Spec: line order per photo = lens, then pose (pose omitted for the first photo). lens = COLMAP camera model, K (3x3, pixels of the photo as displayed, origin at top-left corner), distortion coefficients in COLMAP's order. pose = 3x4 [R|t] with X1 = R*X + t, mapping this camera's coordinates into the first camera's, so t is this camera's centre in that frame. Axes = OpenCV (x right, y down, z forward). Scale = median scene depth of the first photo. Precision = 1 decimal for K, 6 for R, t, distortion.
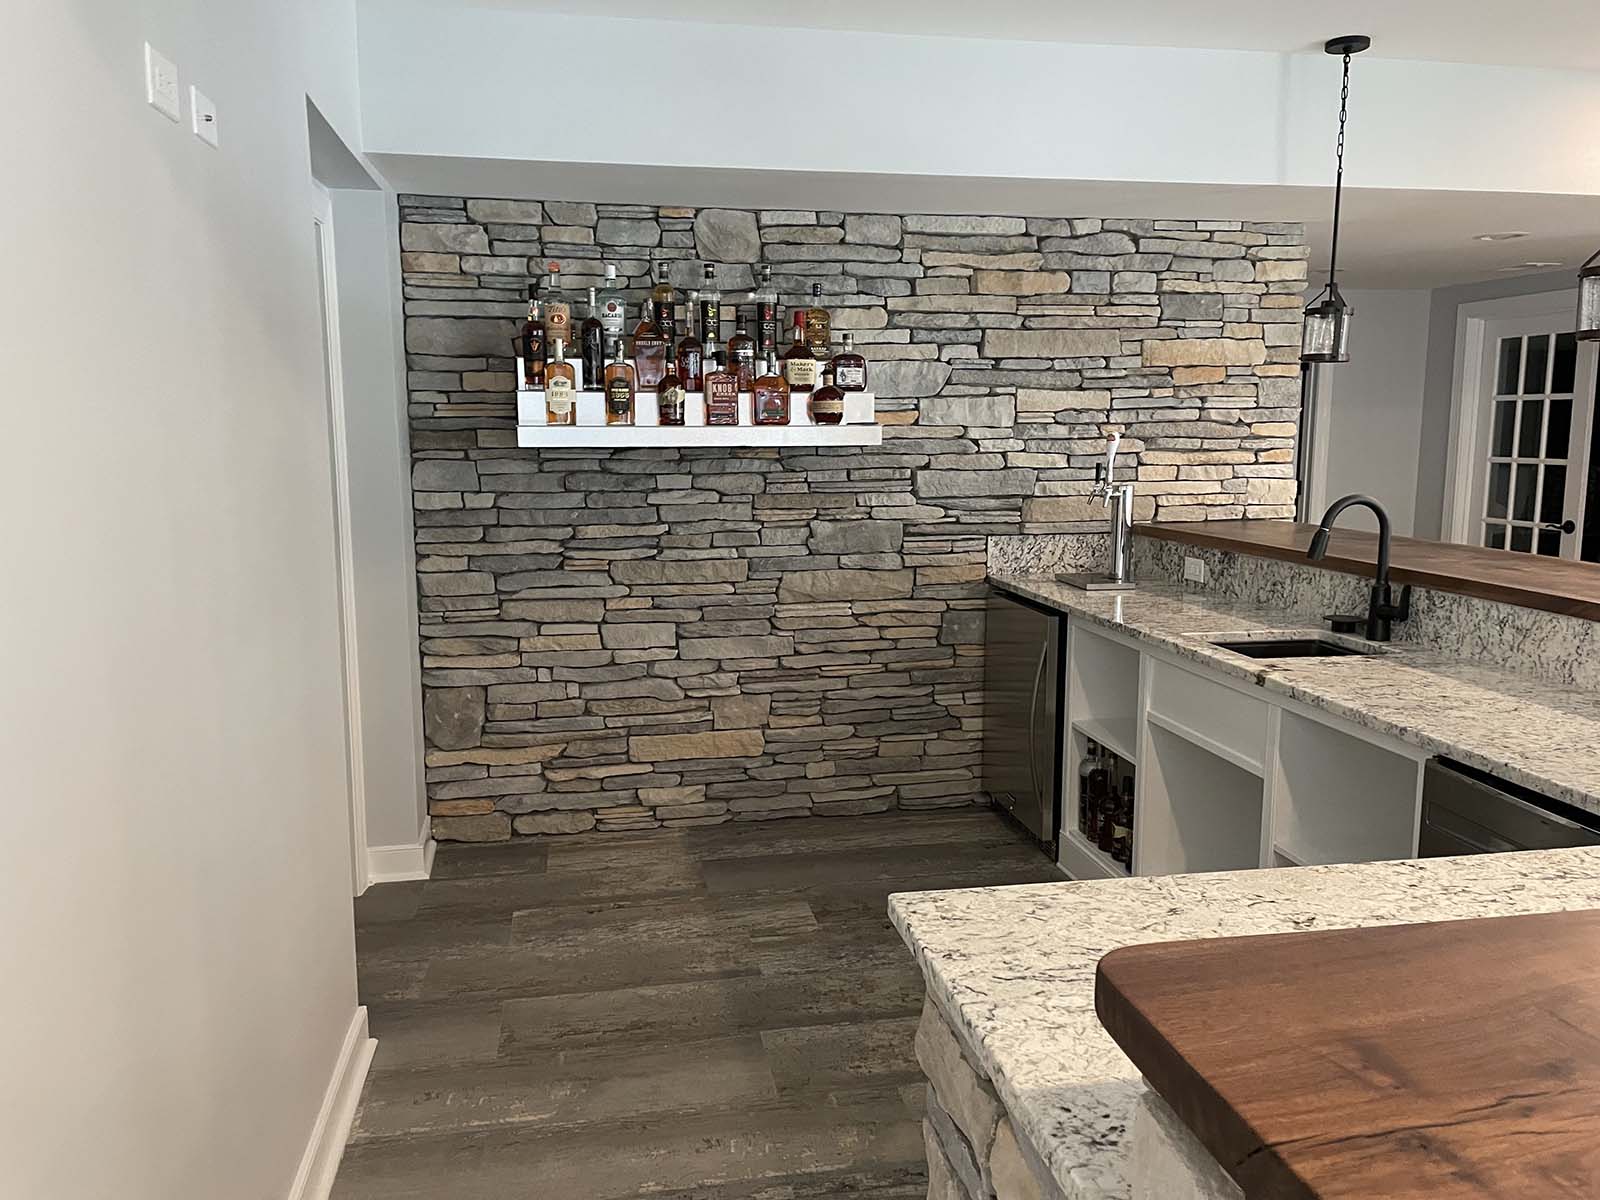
lens RADIAL K [[1212.3, 0, 800.0], [0, 1212.3, 600.0], [0, 0, 1]] dist [0.115437, -0.147665]
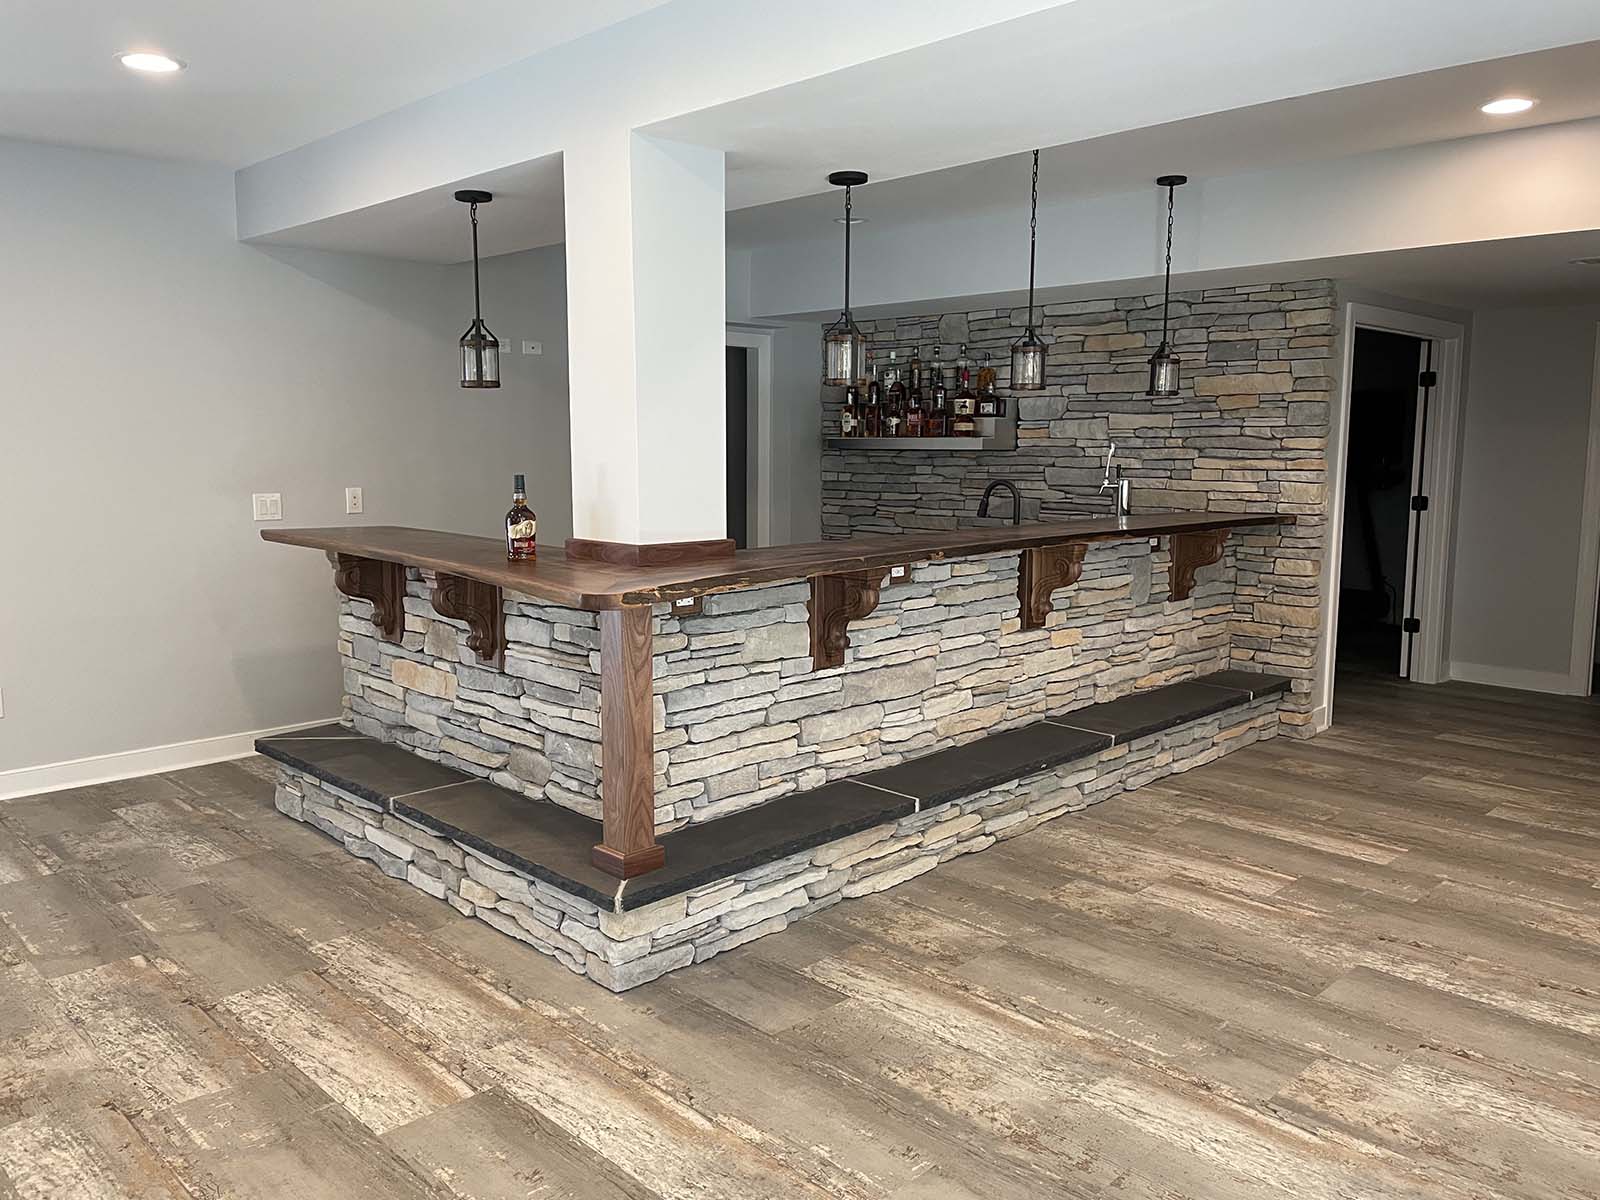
lens RADIAL K [[1208.0, 0, 800.0], [0, 1208.0, 600.0], [0, 0, 1]] dist [0.085882, -0.107666]
pose [[0.565176, 0.113106, -0.817180, 1.216373], [-0.122349, 0.991094, 0.052559, 0.018342], [0.815847, 0.070276, 0.573981, -0.131208]]
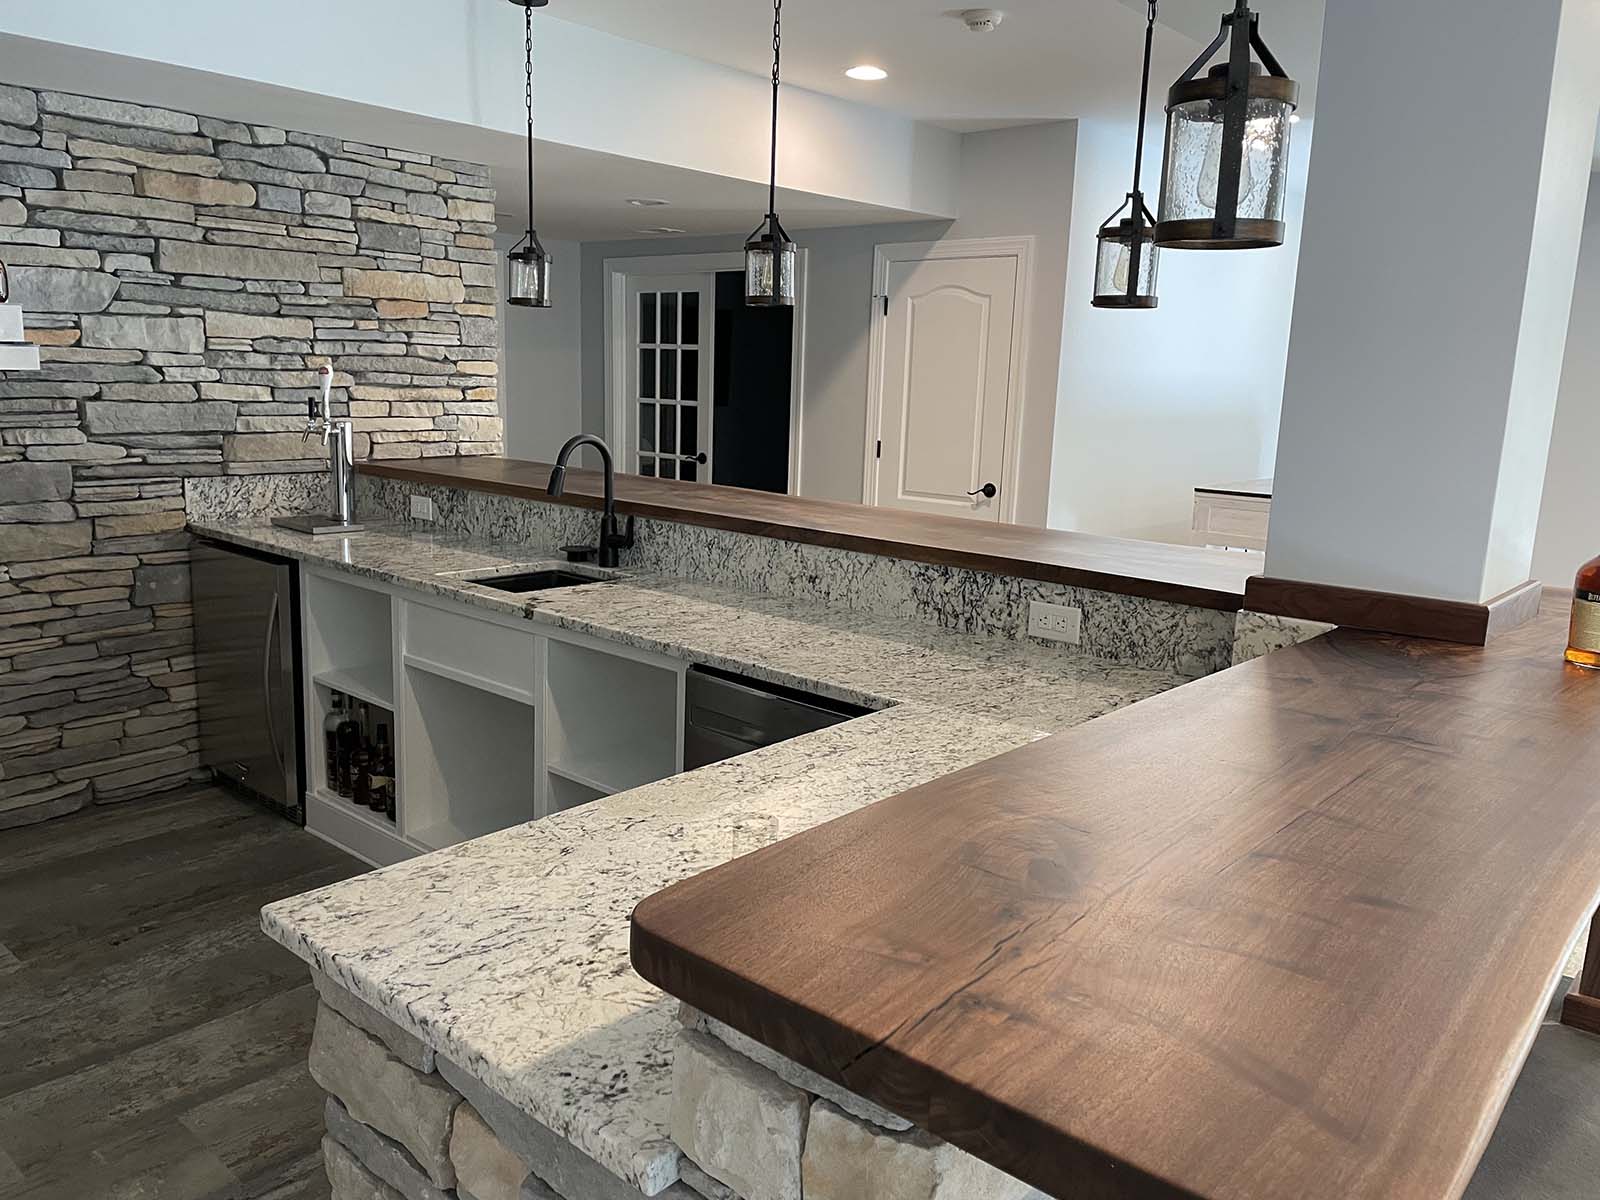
lens RADIAL K [[1208.0, 0, 800.0], [0, 1208.0, 600.0], [0, 0, 1]] dist [0.085882, -0.107666]
pose [[0.783378, -0.089857, 0.615016, -0.050893], [0.055661, 0.995661, 0.074572, -0.006741], [-0.619049, -0.024185, 0.784980, 0.031313]]
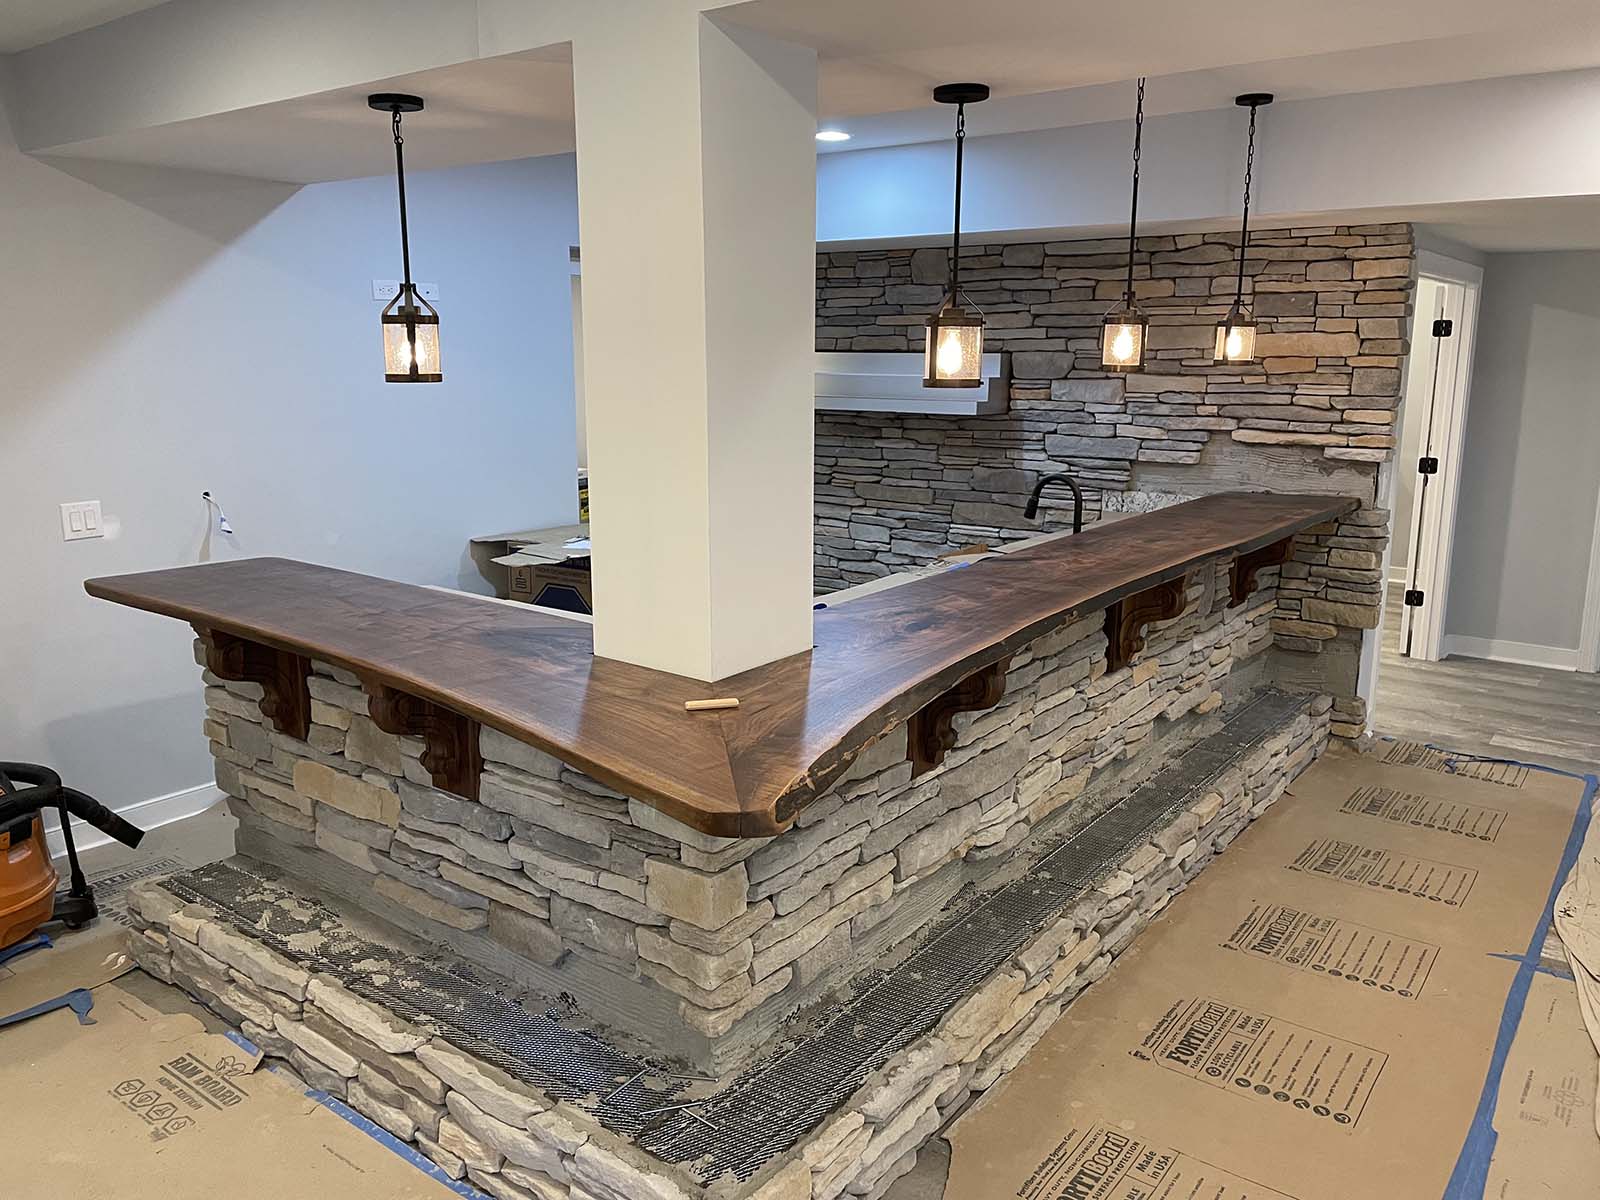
lens RADIAL K [[1204.5, 0, 793.7], [0, 1204.5, 591.3], [0, 0, 1]] dist [0.031173, -0.006830]
pose [[0.674085, 0.153408, -0.722548, 0.898269], [-0.109440, 0.988142, 0.107698, -0.049868], [0.730501, 0.006478, 0.682881, -0.097472]]
